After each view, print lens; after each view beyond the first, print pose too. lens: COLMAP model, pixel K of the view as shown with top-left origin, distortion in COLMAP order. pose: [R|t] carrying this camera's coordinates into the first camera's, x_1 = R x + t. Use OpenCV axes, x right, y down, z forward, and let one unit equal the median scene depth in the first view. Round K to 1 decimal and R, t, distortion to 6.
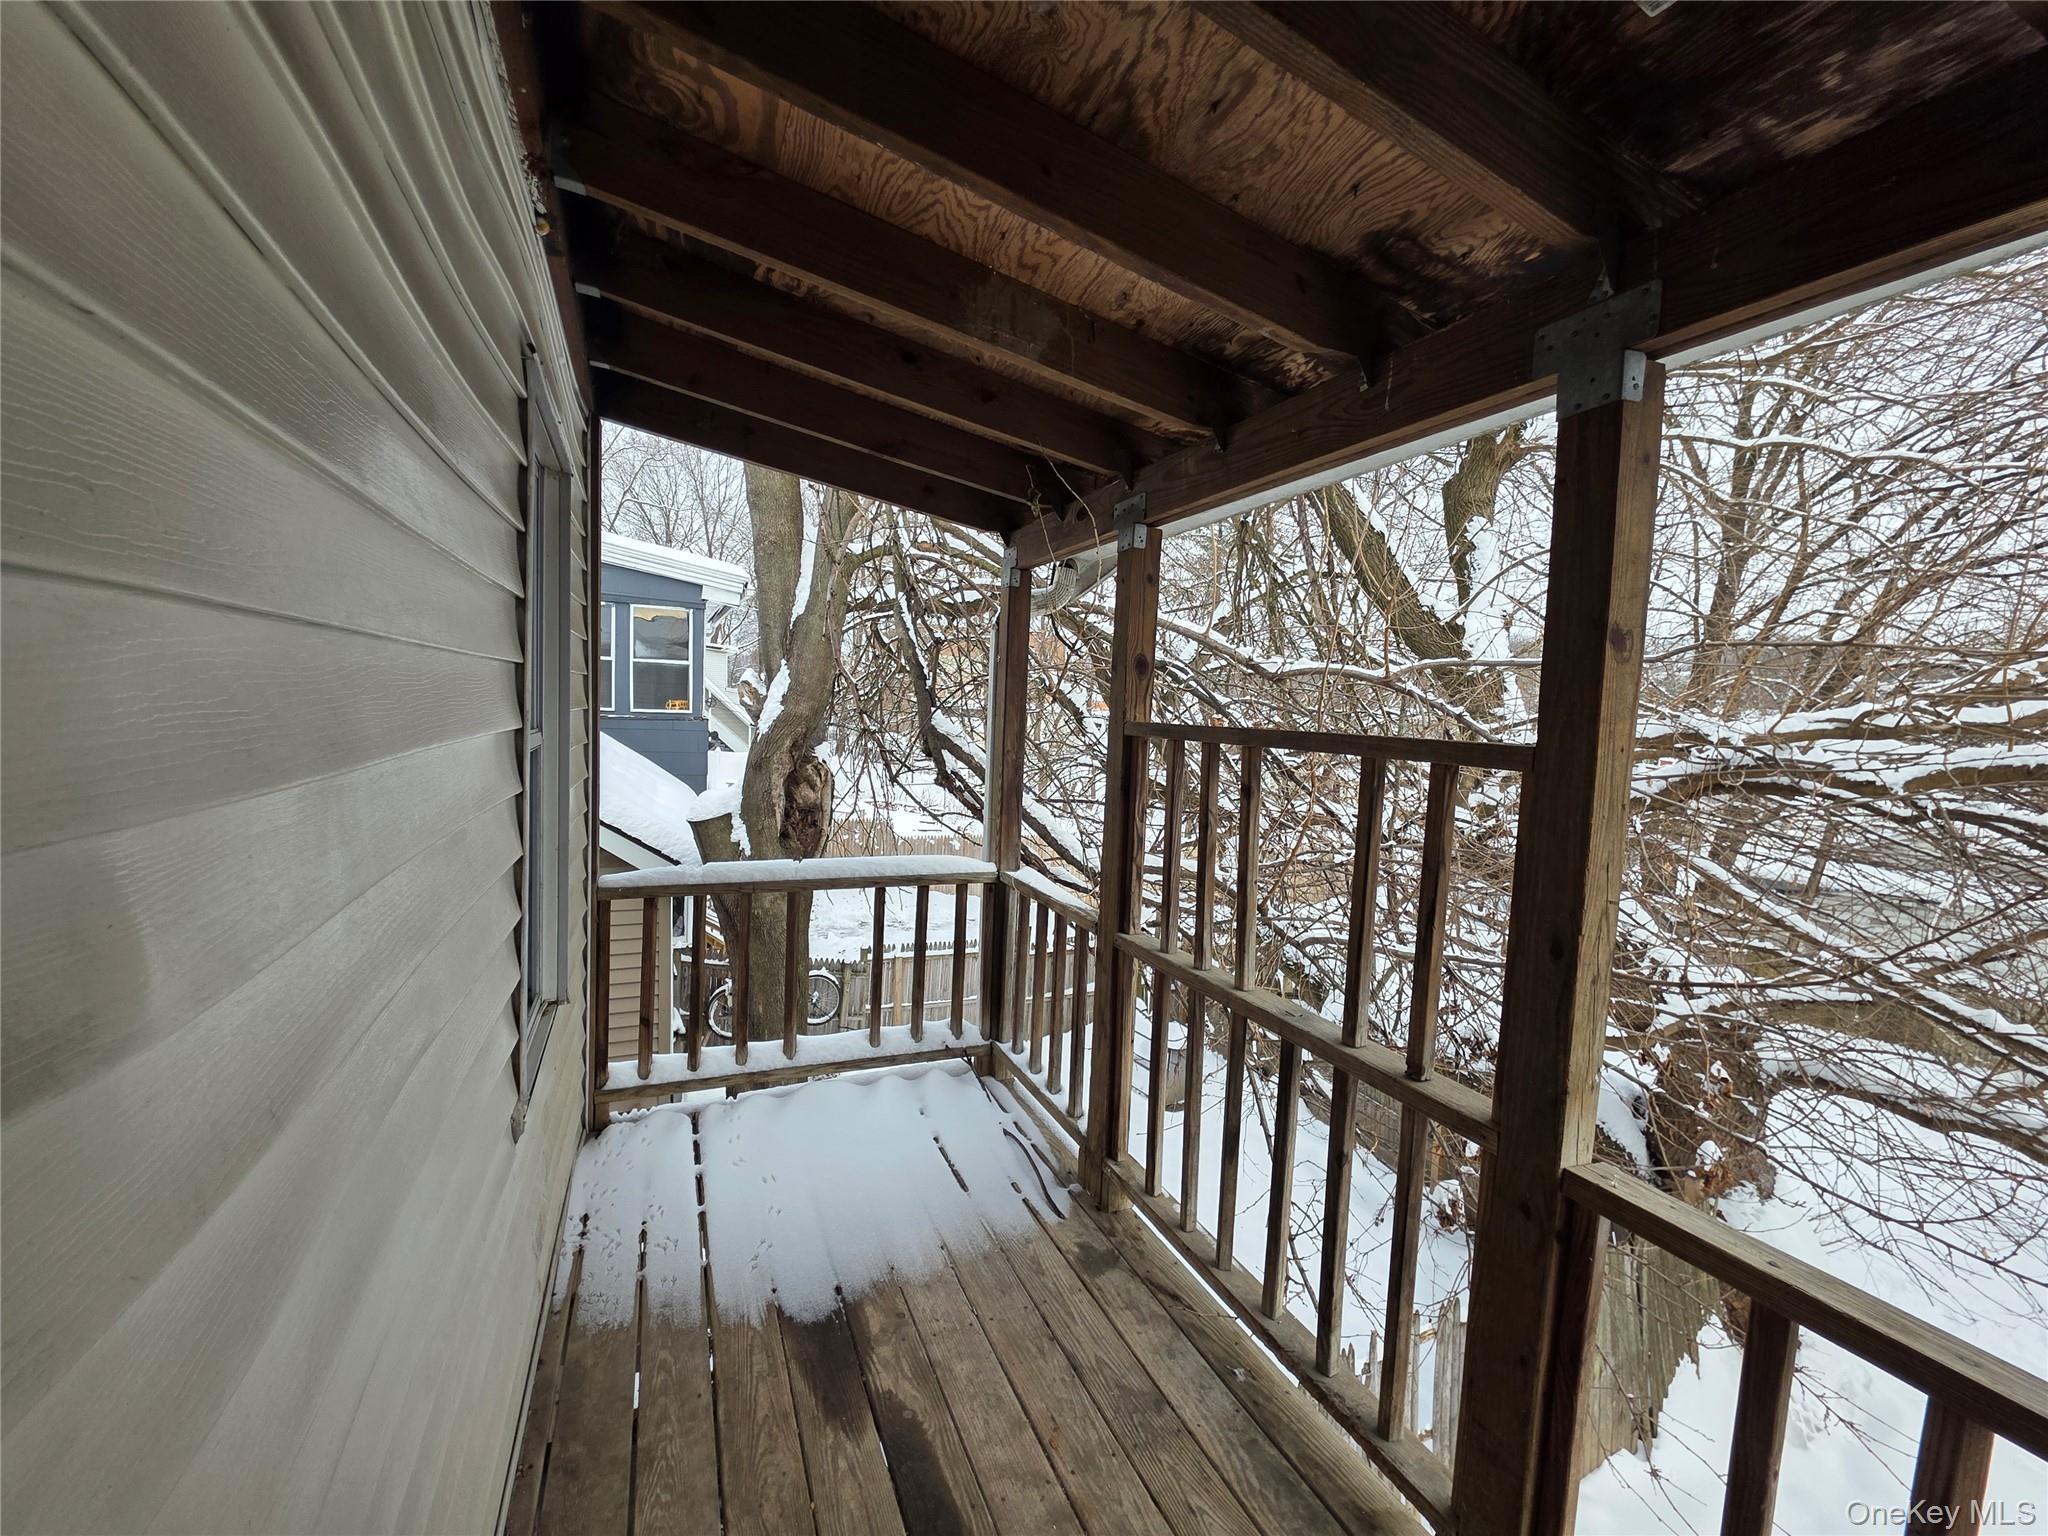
lens RADIAL K [[815.2, 0, 1017.1], [0, 815.2, 768.1], [0, 0, 1]] dist [0.001947, -0.000353]
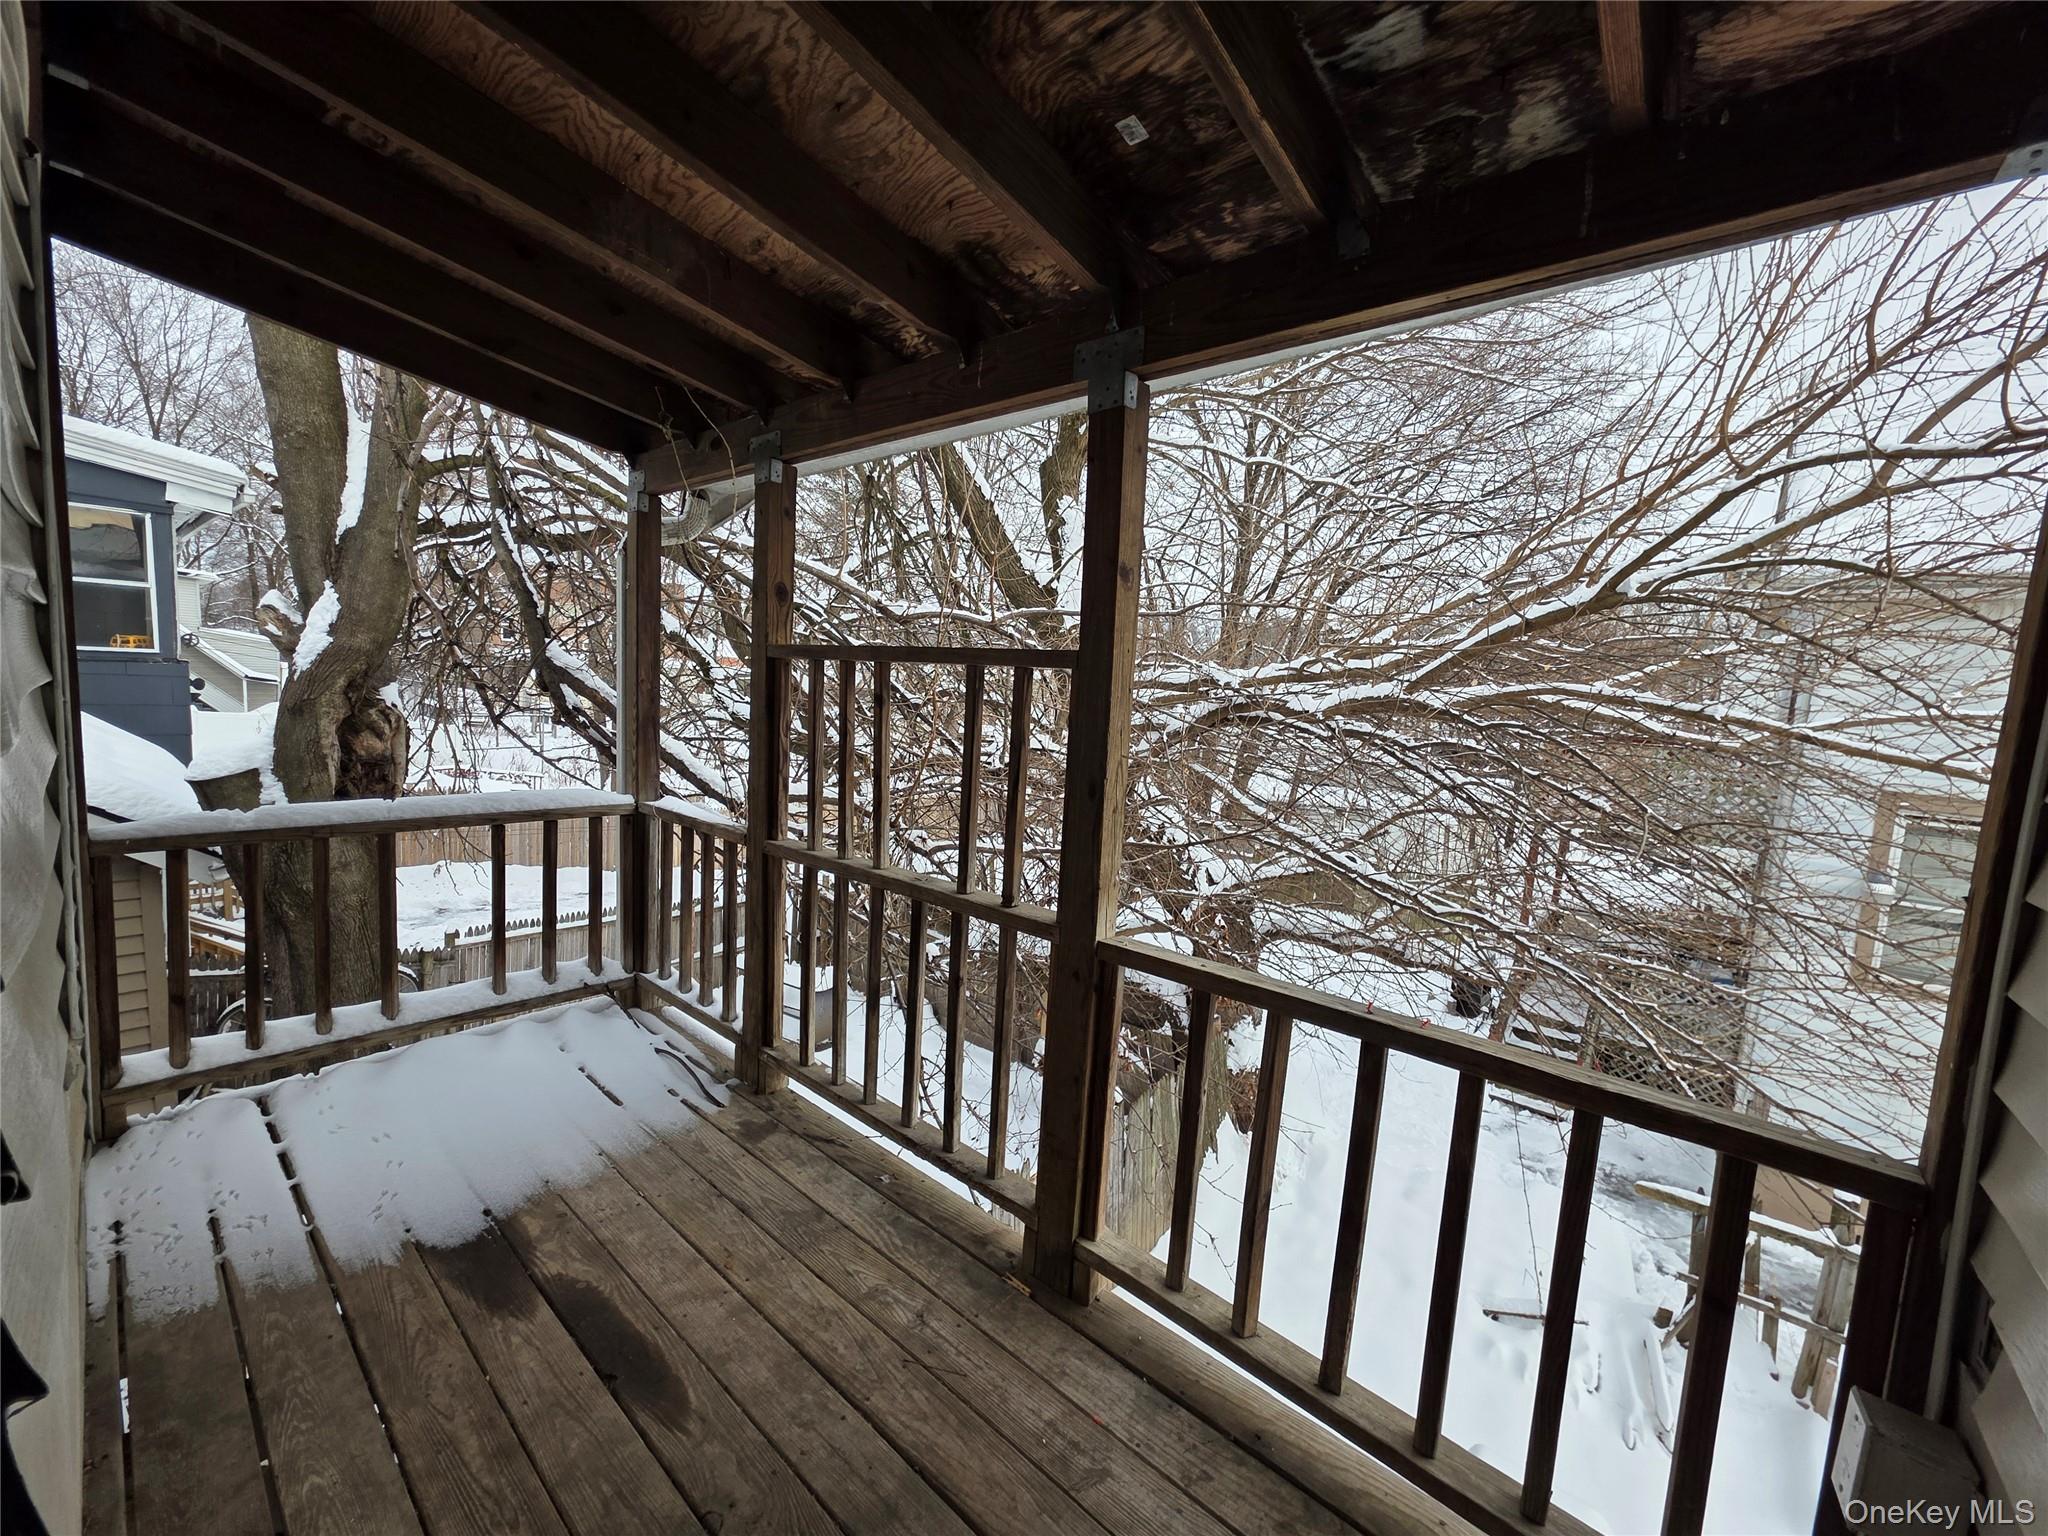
lens RADIAL K [[815.2, 0, 1017.1], [0, 815.2, 768.1], [0, 0, 1]] dist [0.001947, -0.000353]
pose [[0.903582, -0.037835, 0.426740, -0.031083], [0.016424, 0.998420, 0.053744, 0.046622], [-0.428099, -0.041553, 0.902776, -0.106945]]
